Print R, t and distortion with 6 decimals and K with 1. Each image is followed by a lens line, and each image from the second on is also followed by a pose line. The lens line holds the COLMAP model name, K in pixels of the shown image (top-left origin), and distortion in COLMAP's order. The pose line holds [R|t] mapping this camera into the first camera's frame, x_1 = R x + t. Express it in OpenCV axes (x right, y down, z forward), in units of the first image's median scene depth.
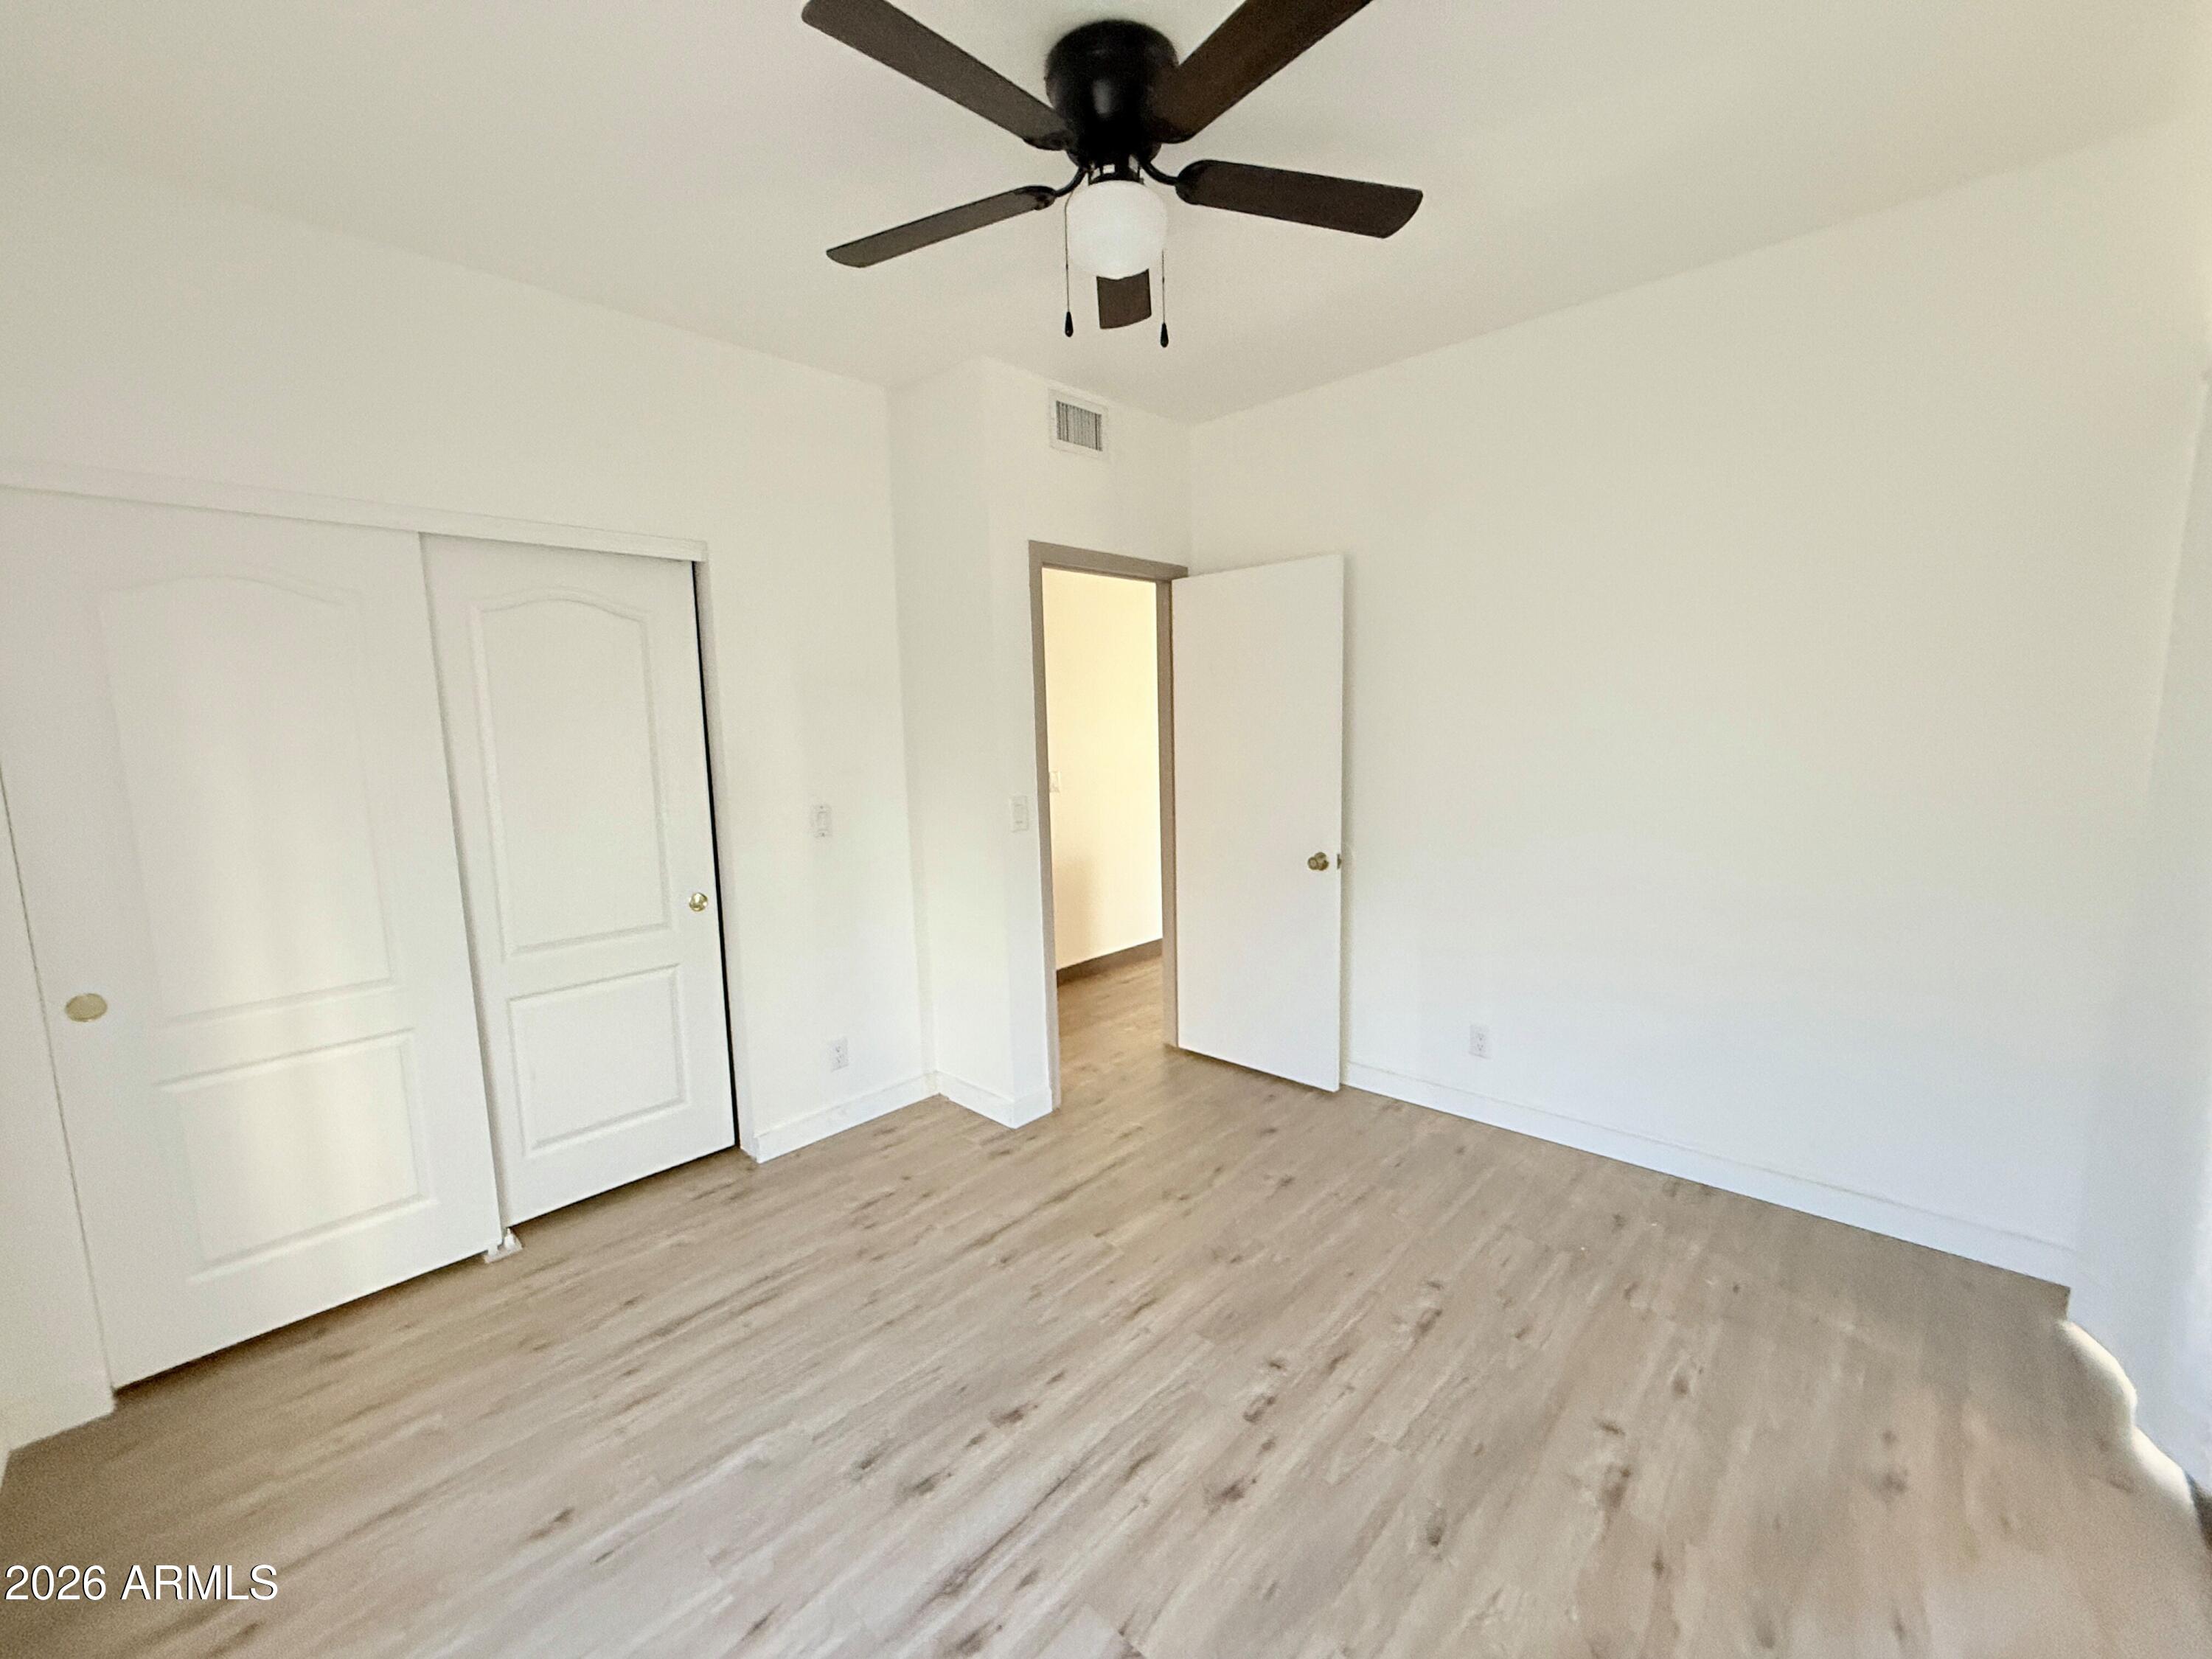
lens RADIAL K [[890.0, 0, 1101.0], [0, 890.0, 830.3], [0, 0, 1]] dist [-0.002270, -0.000281]
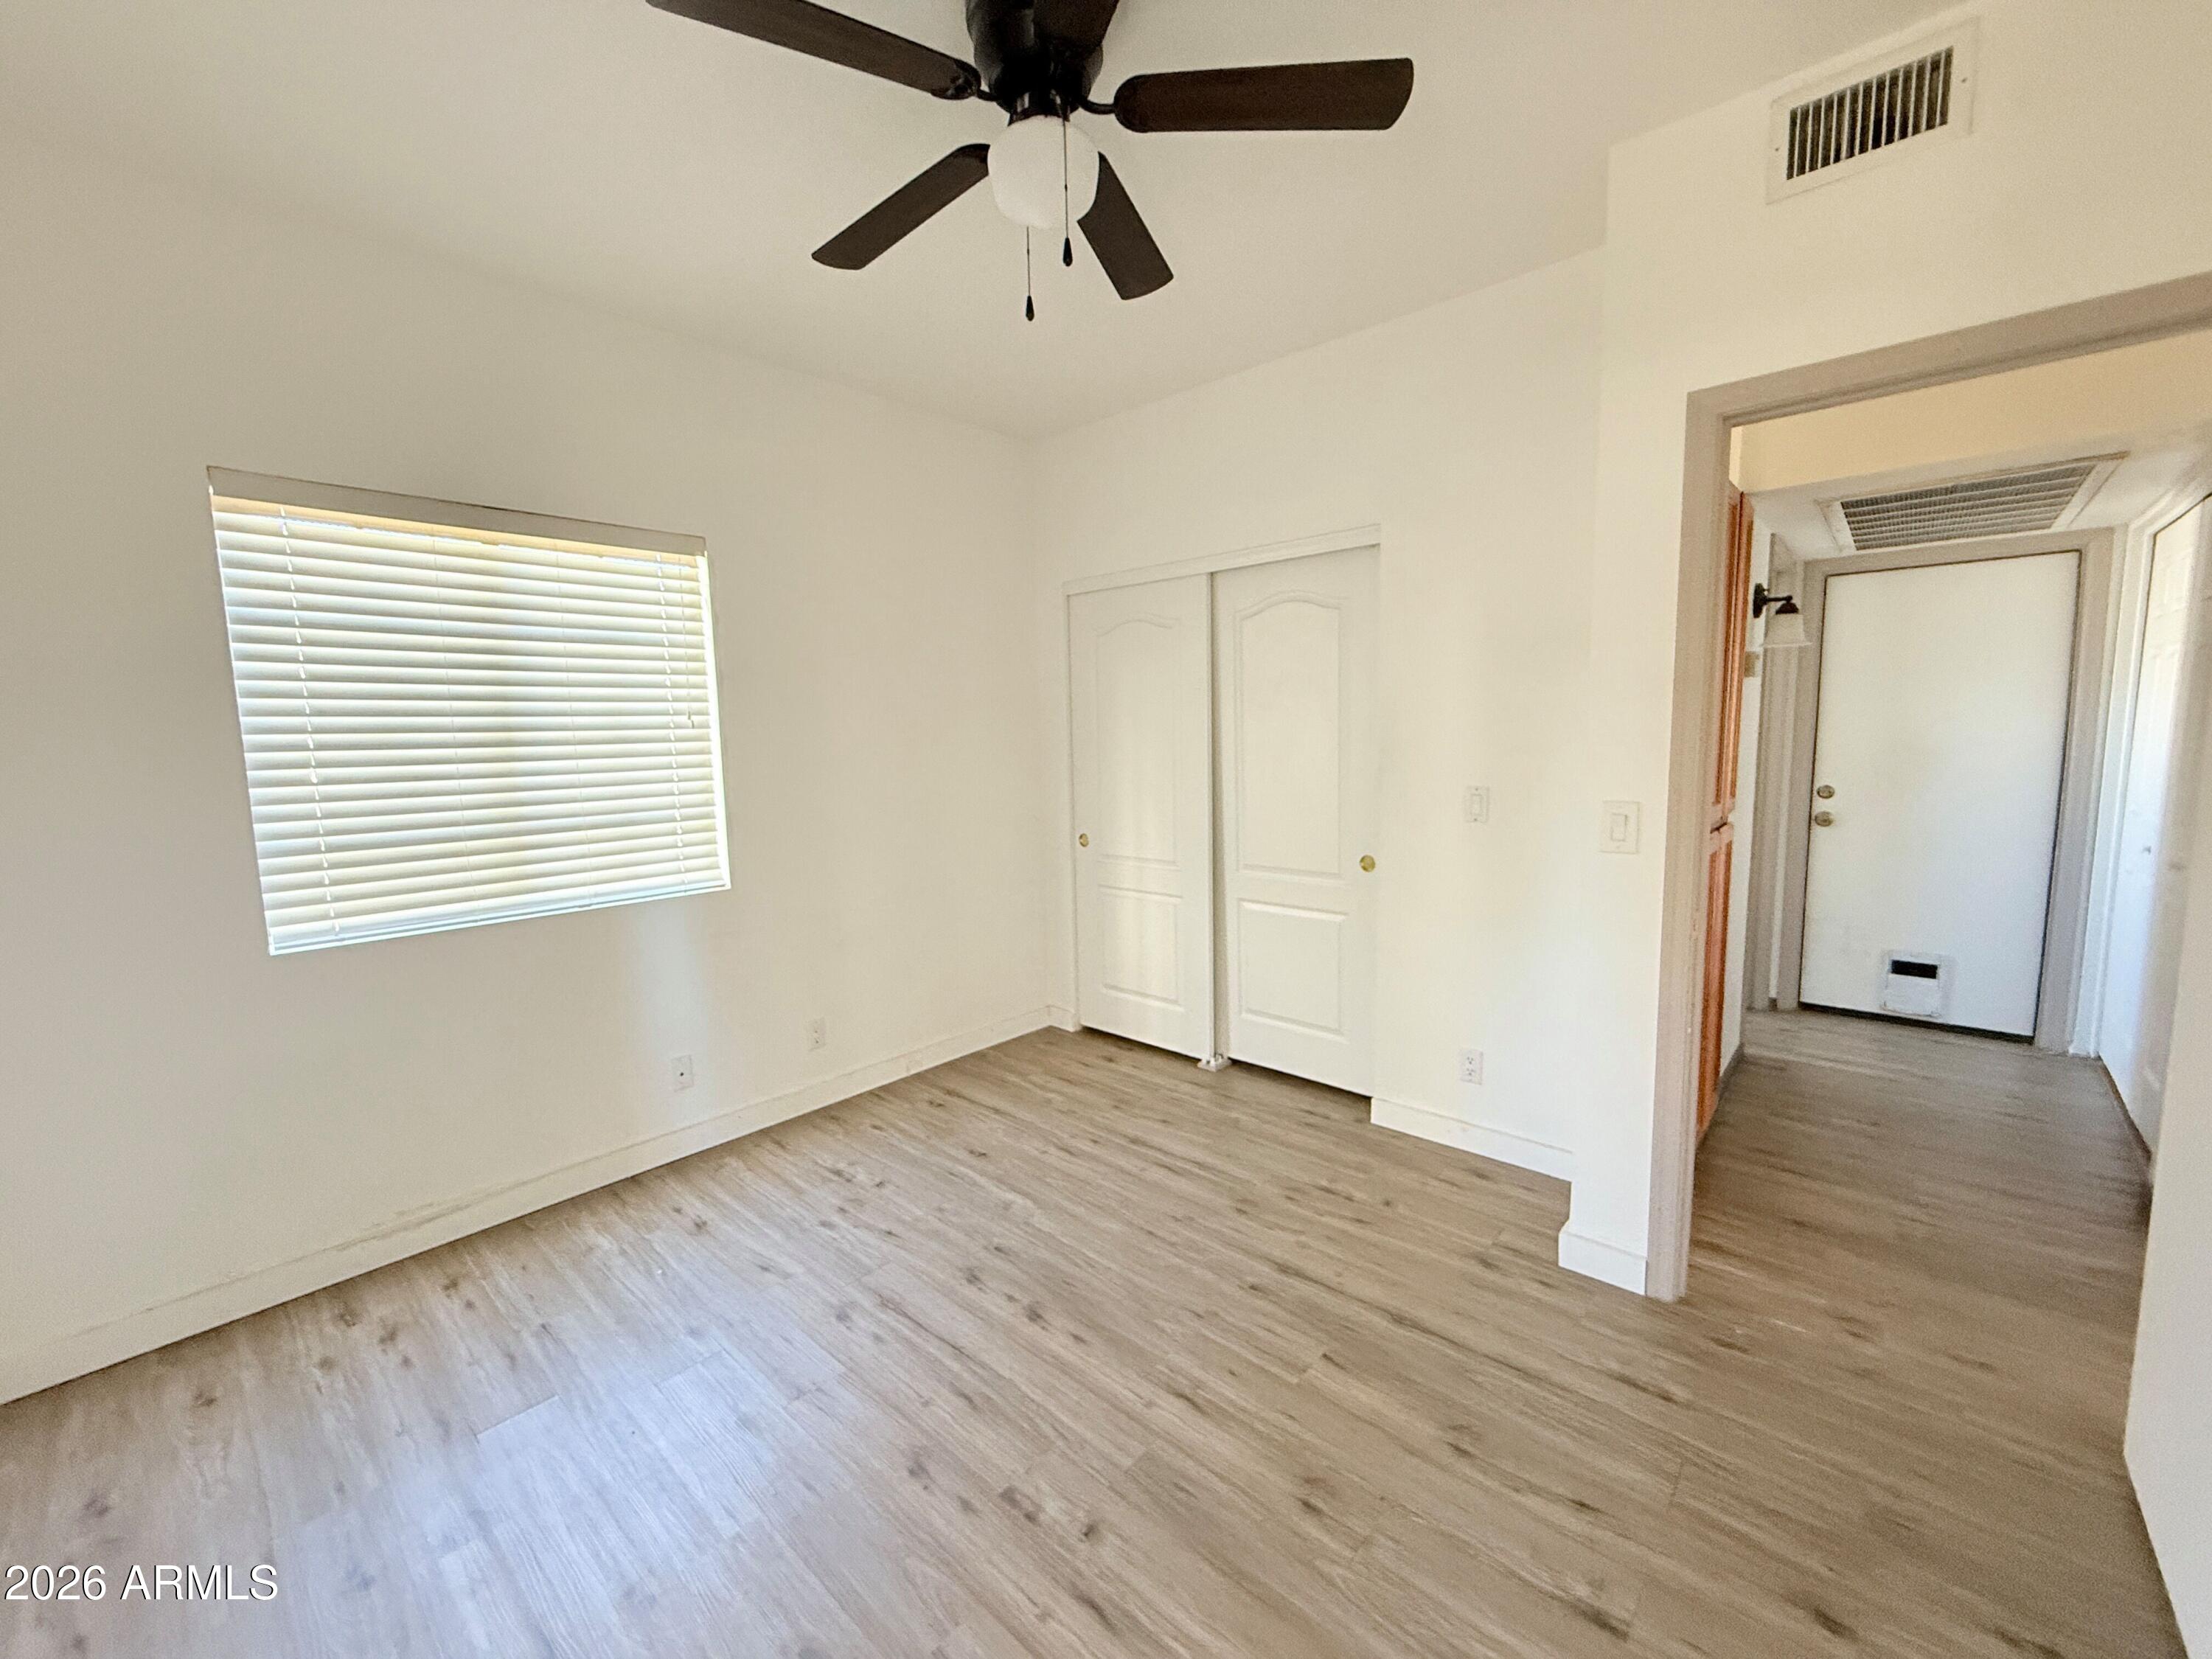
lens RADIAL K [[890.0, 0, 1101.0], [0, 890.0, 830.3], [0, 0, 1]] dist [-0.002270, -0.000281]
pose [[0.011830, 0.138811, -0.990248, 0.819249], [-0.097416, 0.985767, 0.137019, -0.101147], [0.995173, 0.094845, 0.025184, 0.867583]]
